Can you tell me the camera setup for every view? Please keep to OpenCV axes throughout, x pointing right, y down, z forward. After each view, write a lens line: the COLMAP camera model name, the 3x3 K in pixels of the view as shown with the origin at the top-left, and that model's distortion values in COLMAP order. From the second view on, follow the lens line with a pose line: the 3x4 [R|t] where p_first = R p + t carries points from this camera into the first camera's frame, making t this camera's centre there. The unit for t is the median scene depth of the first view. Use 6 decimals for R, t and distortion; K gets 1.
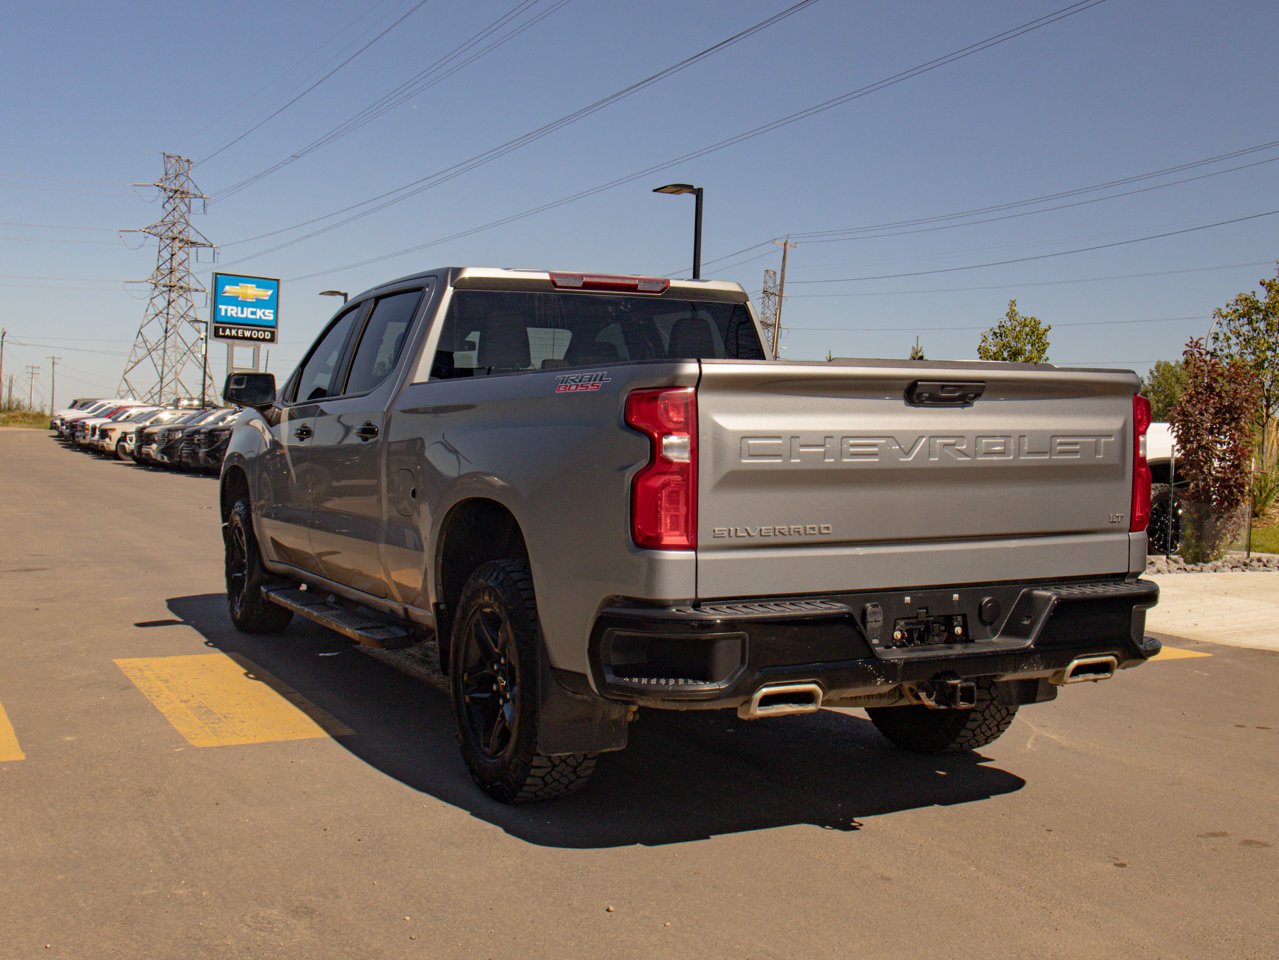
lens RADIAL K [[1412.2, 0, 643.1], [0, 1412.2, 475.2], [0, 0, 1]] dist [0.054801, -0.026392]
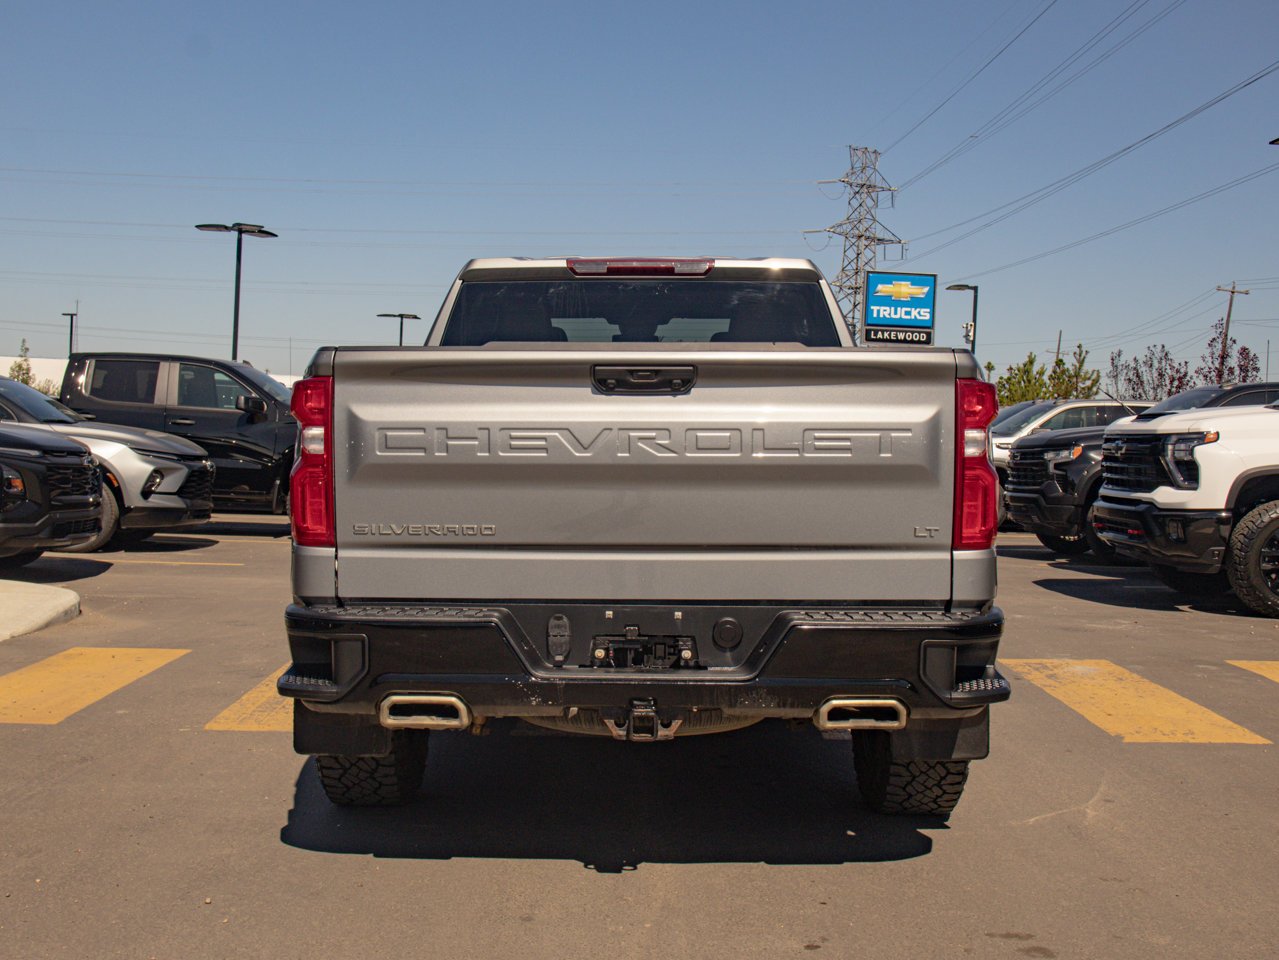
lens RADIAL K [[1595.8, 0, 639.0], [0, 1595.8, 498.4], [0, 0, 1]] dist [0.018962, 0.021333]
pose [[0.883970, 0.019052, -0.467156, 0.611899], [-0.017772, 0.999817, 0.007147, 0.007735], [0.467206, 0.001984, 0.884146, 0.119203]]
